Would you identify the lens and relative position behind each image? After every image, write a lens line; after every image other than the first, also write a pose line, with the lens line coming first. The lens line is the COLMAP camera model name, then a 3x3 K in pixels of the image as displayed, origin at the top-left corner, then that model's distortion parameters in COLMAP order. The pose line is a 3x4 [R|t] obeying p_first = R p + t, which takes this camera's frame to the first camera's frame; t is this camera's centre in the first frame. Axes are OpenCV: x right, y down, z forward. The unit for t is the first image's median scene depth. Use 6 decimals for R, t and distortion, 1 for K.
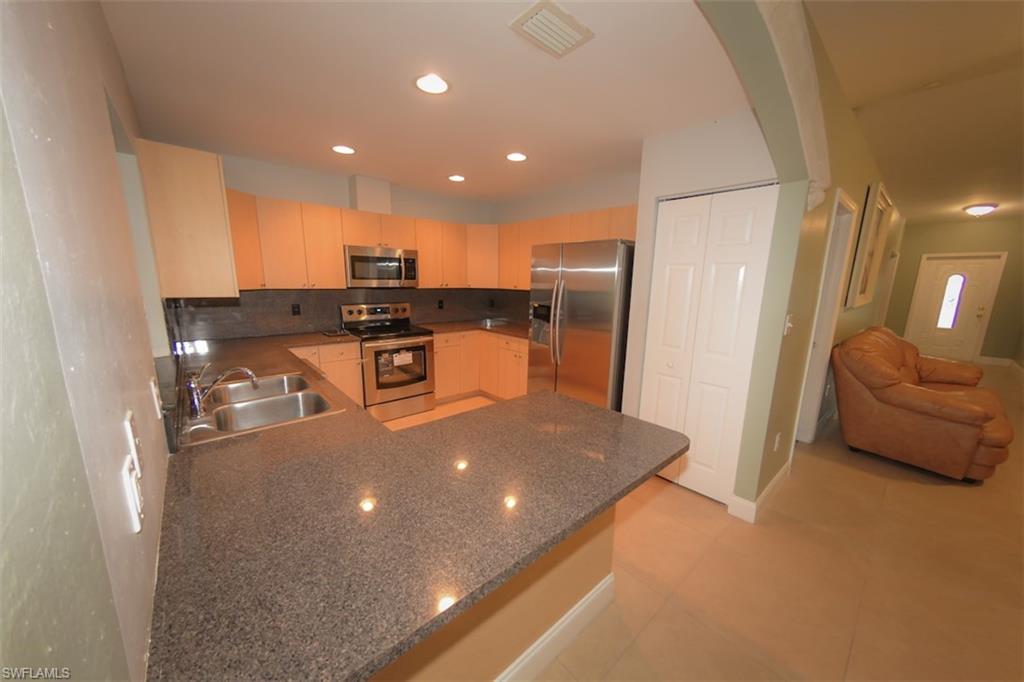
lens RADIAL K [[354.9, 0, 511.4], [0, 354.9, 350.8], [0, 0, 1]] dist [0.008044, 0.000091]
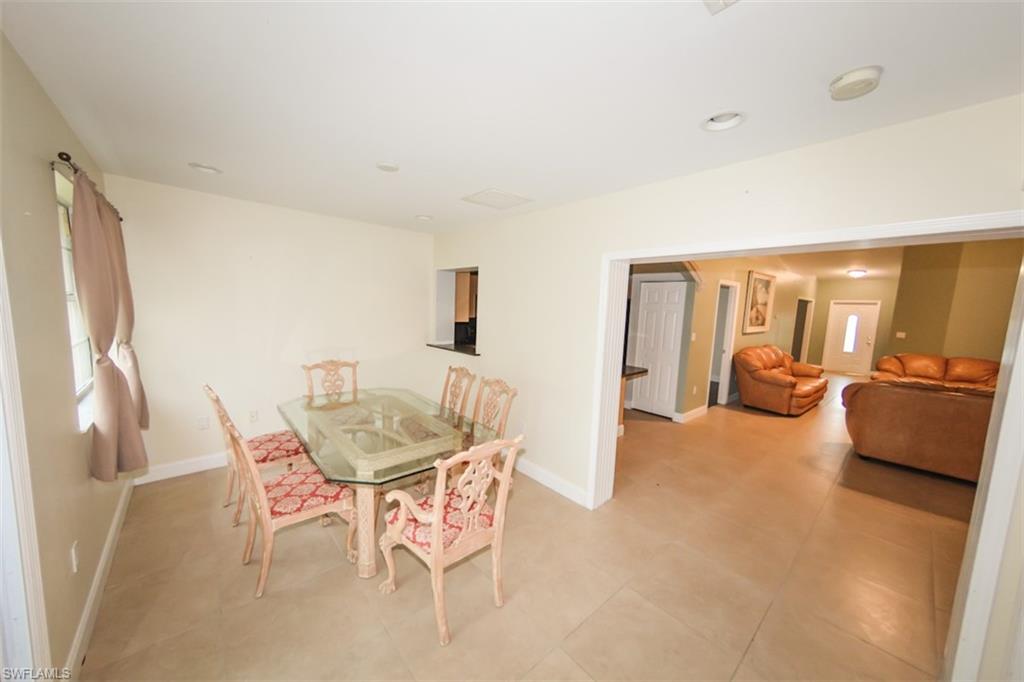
lens RADIAL K [[354.9, 0, 511.4], [0, 354.9, 350.8], [0, 0, 1]] dist [0.008044, 0.000091]
pose [[0.999821, 0.018828, 0.001586, -0.162086], [-0.018654, 0.996948, -0.075812, 0.079007], [-0.003009, 0.075769, 0.997121, -0.492557]]
